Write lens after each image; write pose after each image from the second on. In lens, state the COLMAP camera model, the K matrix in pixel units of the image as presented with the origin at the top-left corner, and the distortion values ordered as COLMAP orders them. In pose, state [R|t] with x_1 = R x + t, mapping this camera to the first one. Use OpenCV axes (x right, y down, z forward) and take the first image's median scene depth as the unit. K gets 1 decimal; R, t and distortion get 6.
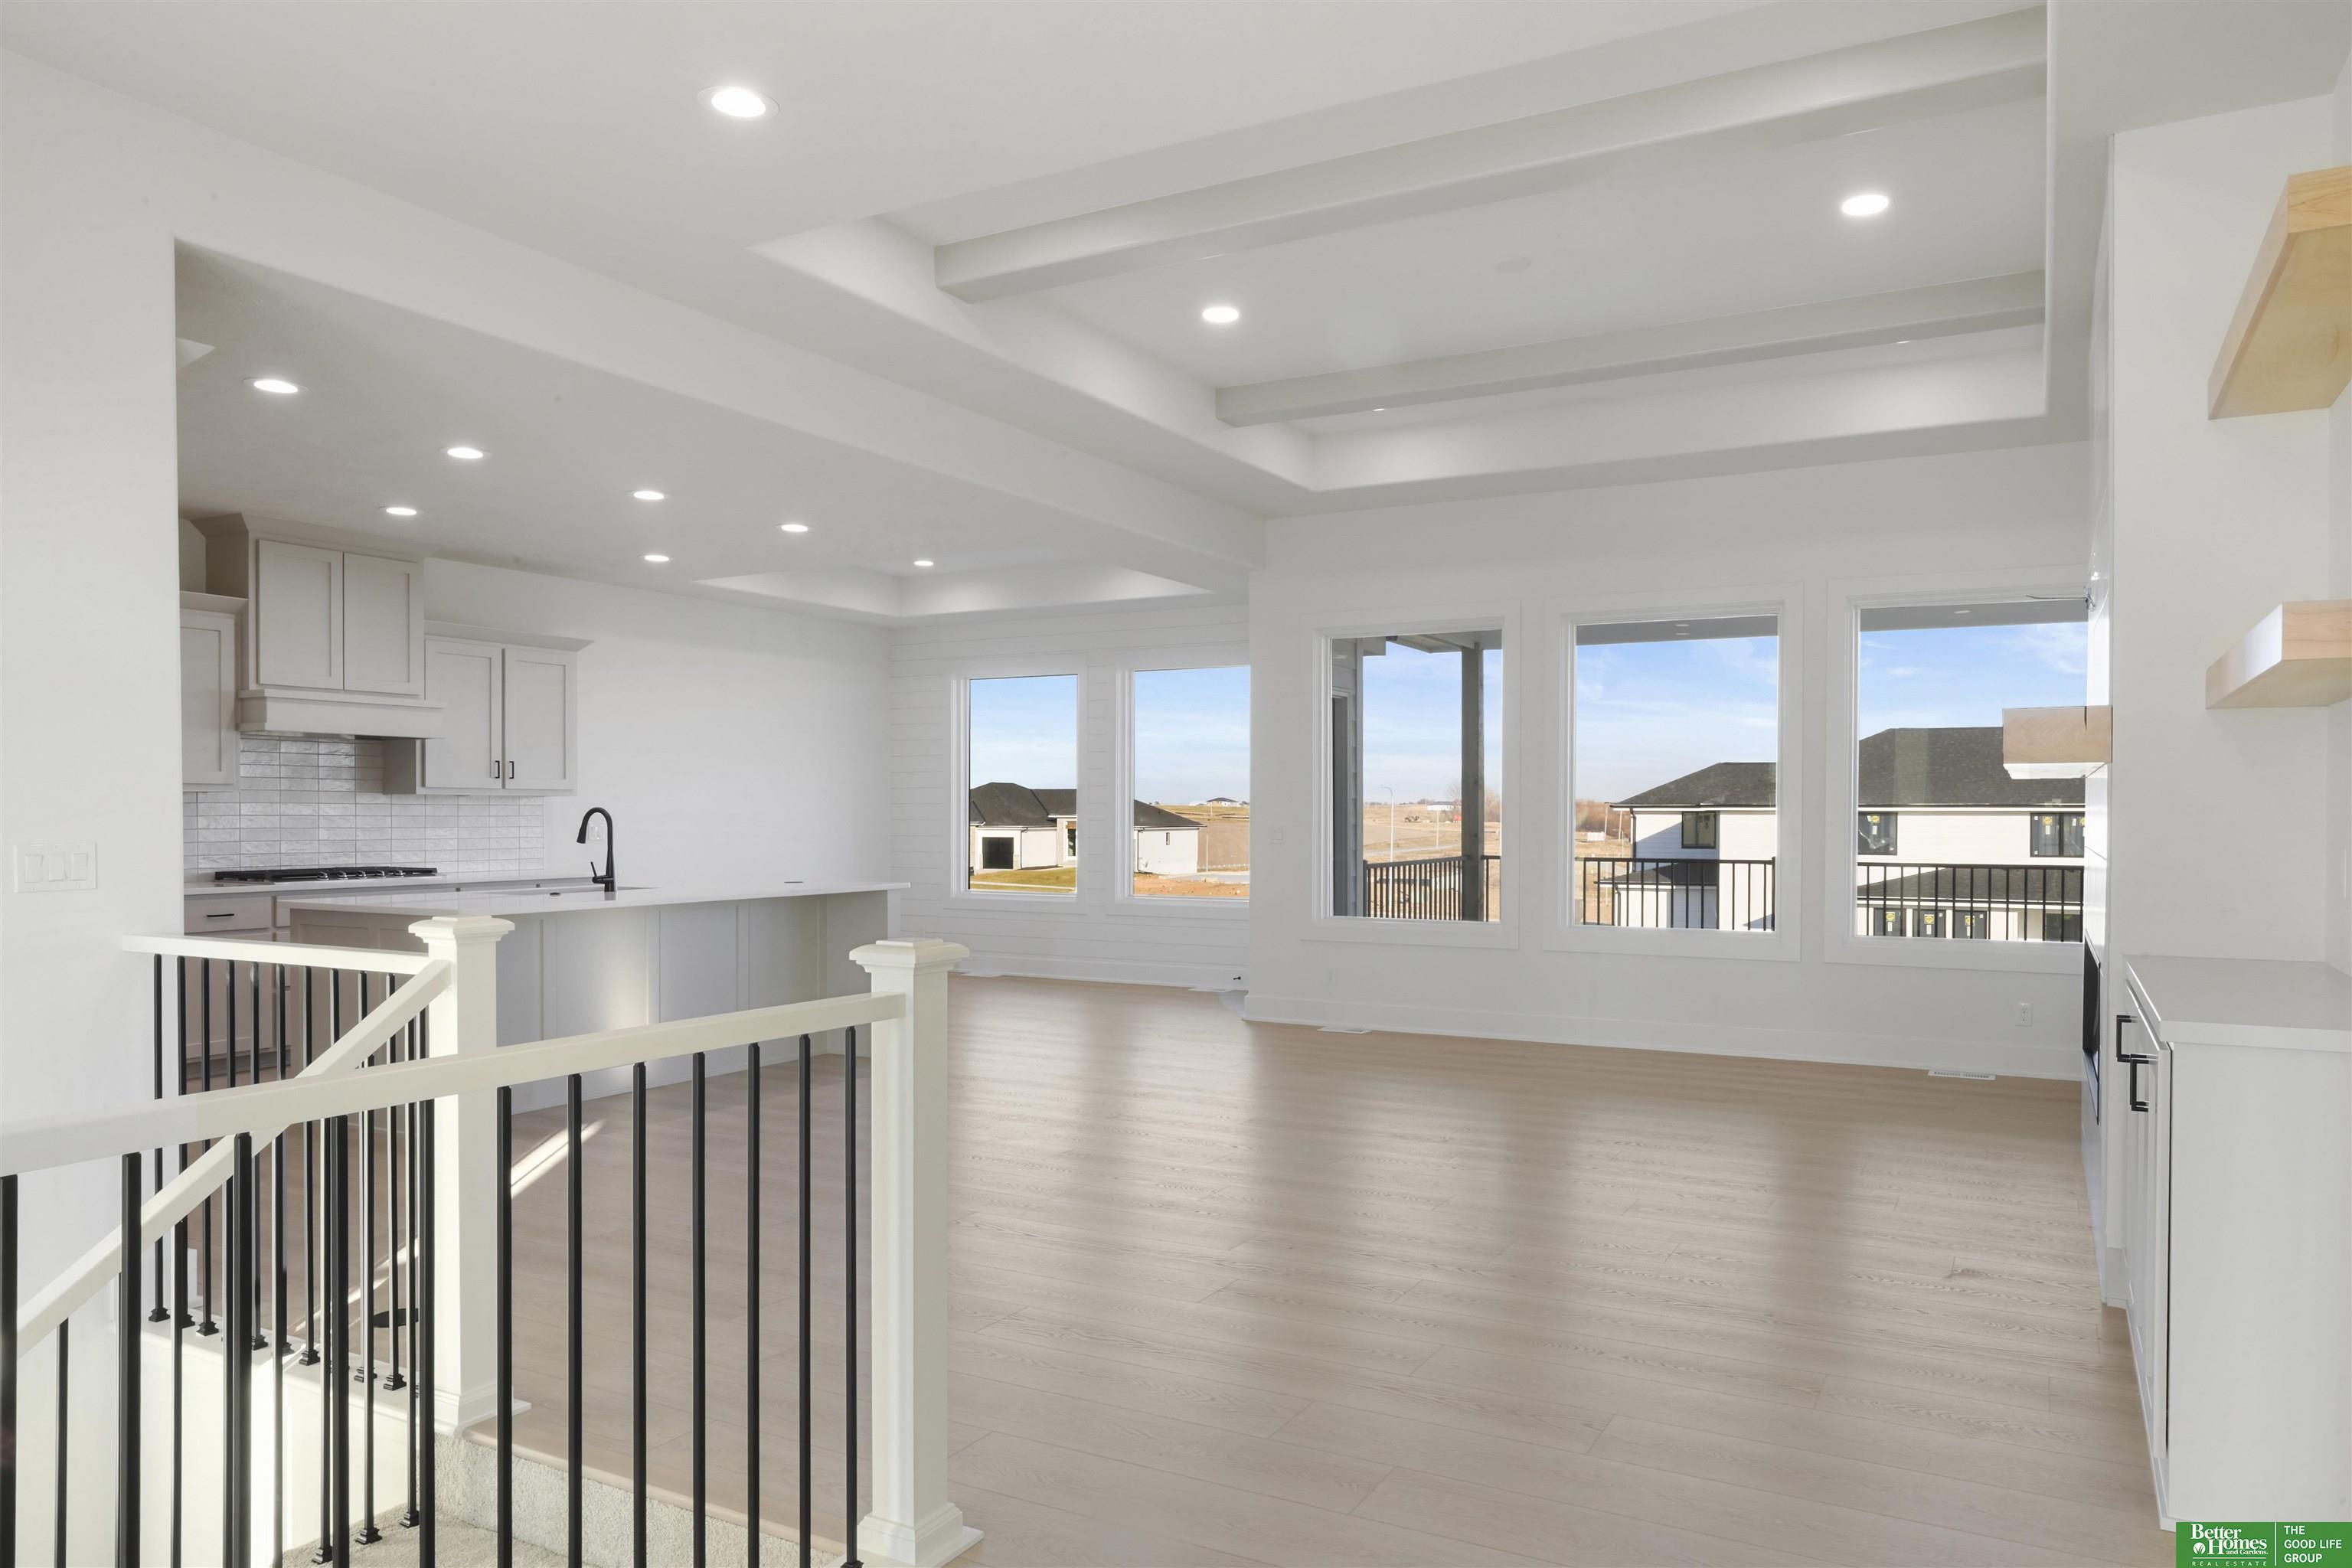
lens RADIAL K [[1550.1, 0, 1176.0], [0, 1550.1, 784.0], [0, 0, 1]] dist [0.001348, 0.000574]
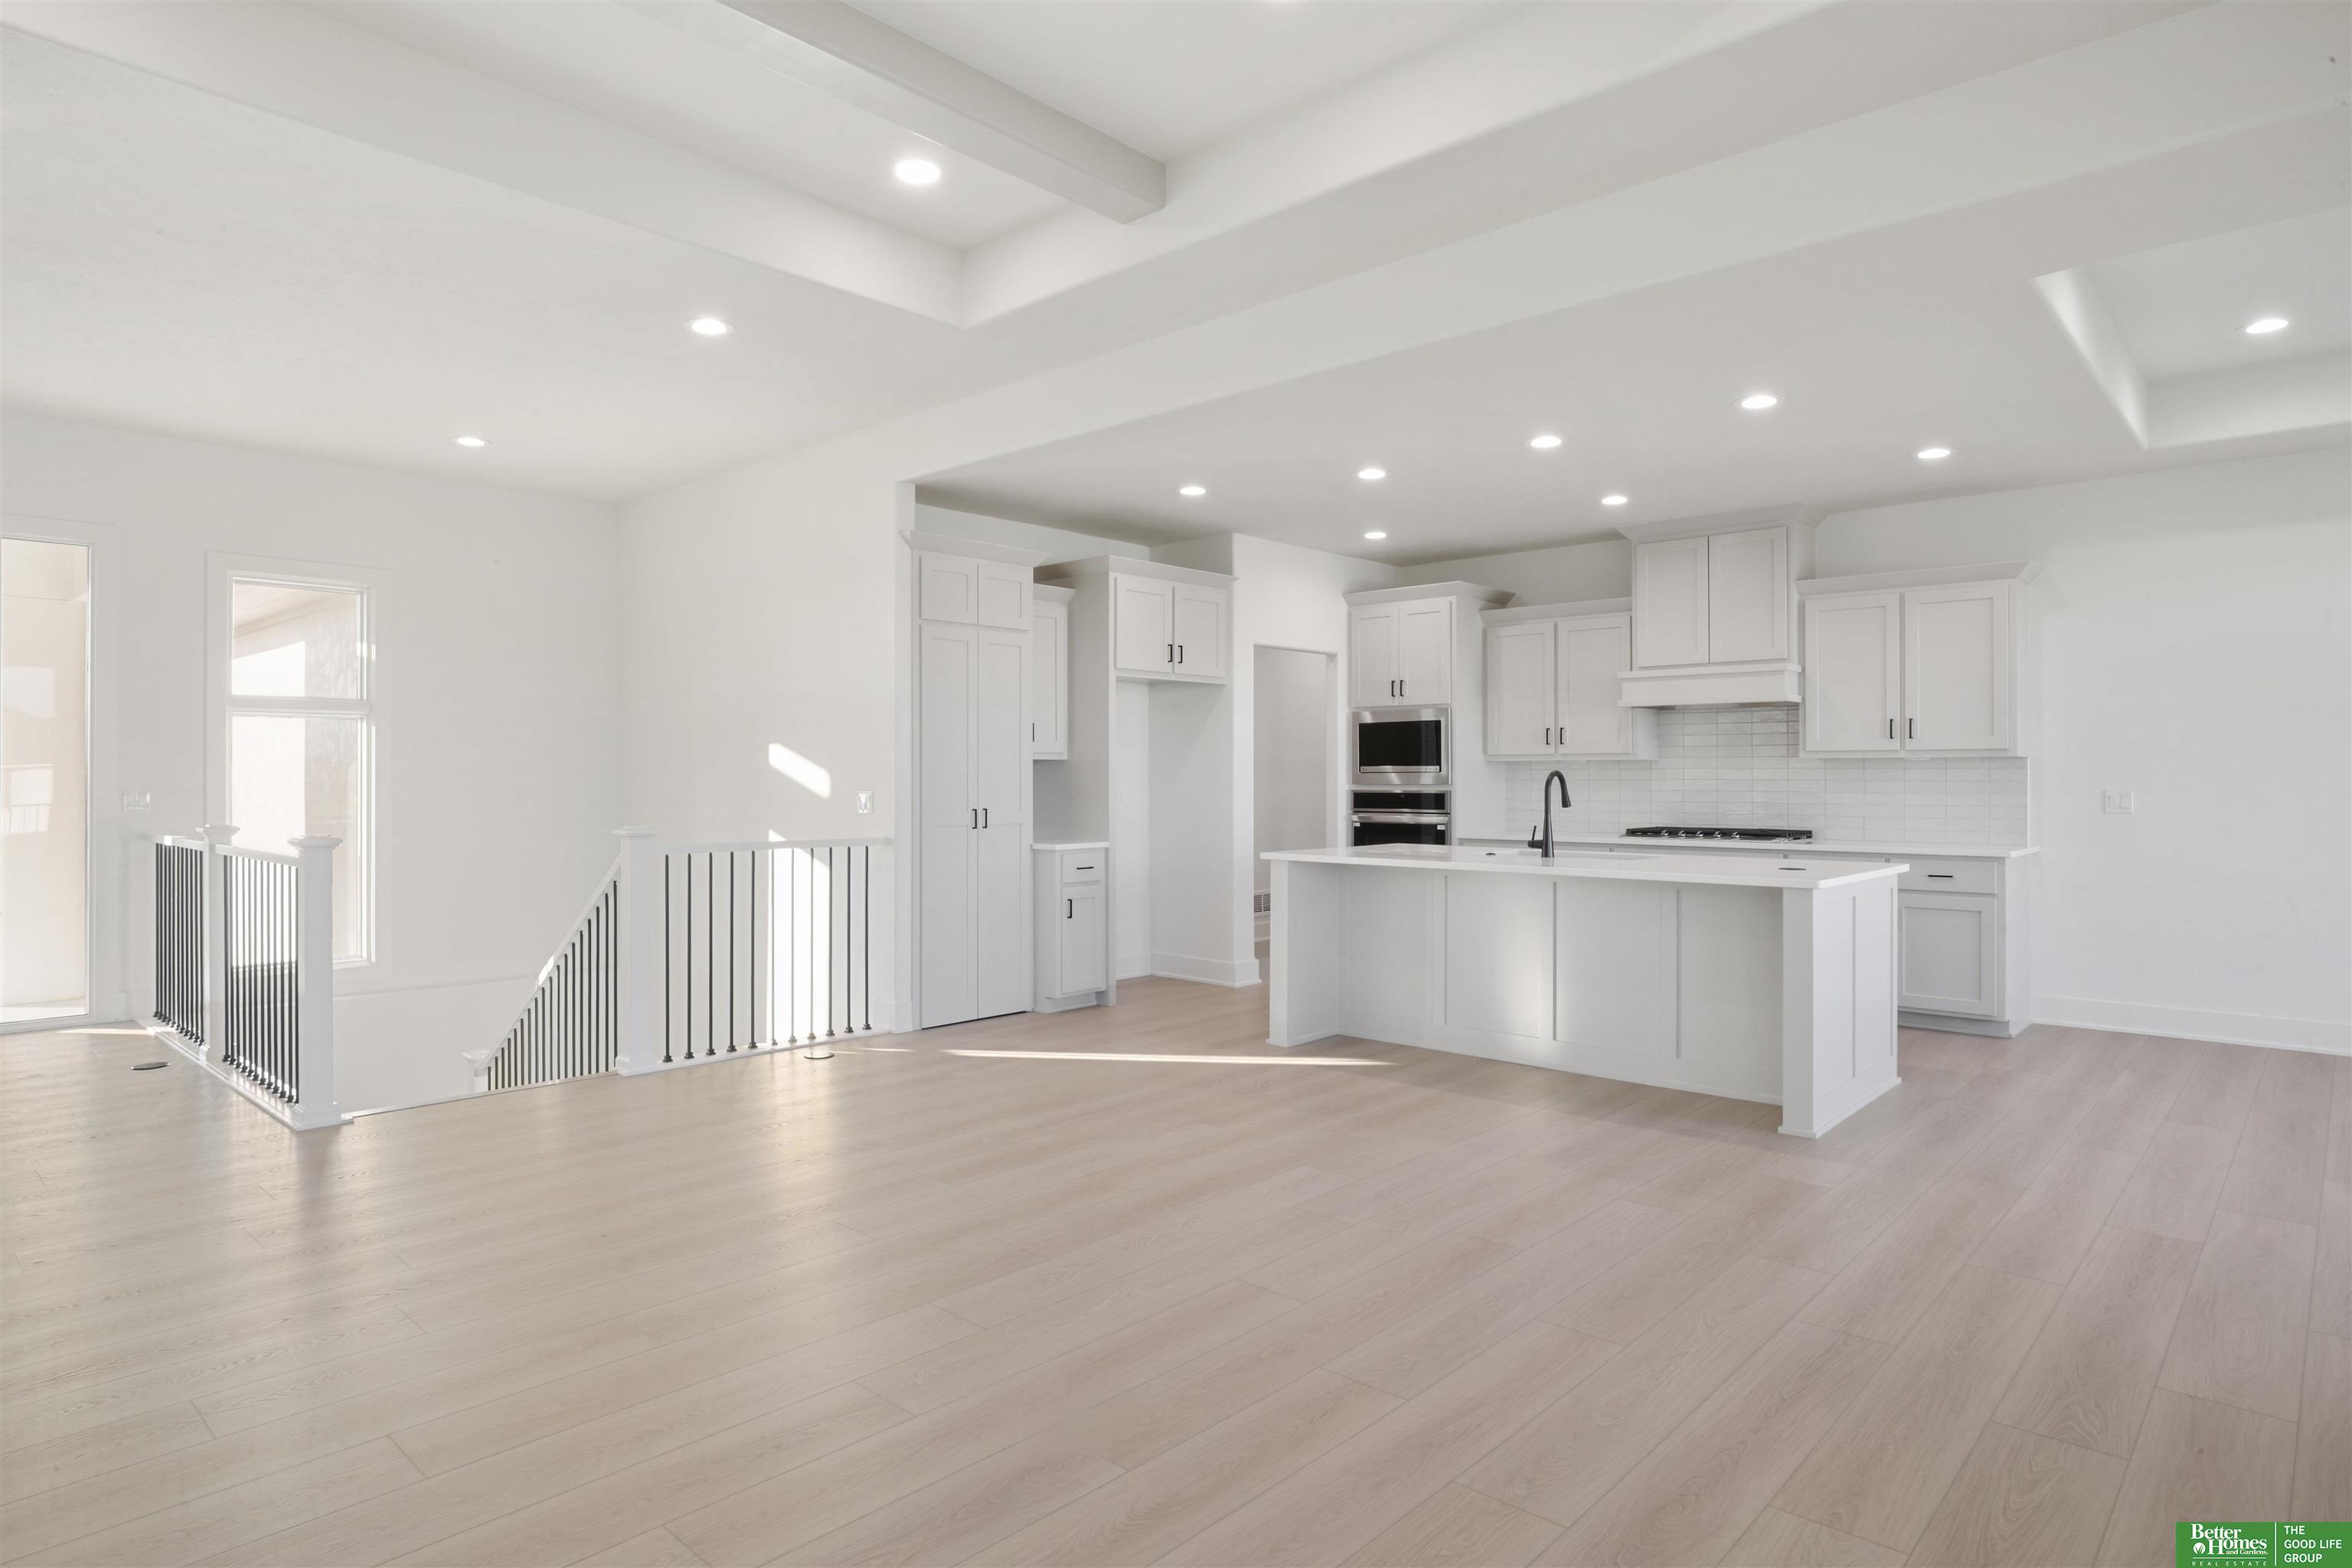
lens RADIAL K [[1329.1, 0, 1176.0], [0, 1329.1, 784.0], [0, 0, 1]] dist [-0.000844, -0.000149]
pose [[-0.208239, 0.003706, -0.978071, 0.430496], [0.019798, 0.999804, -0.000427, 0.015982], [0.977878, -0.019452, -0.208272, 0.804403]]
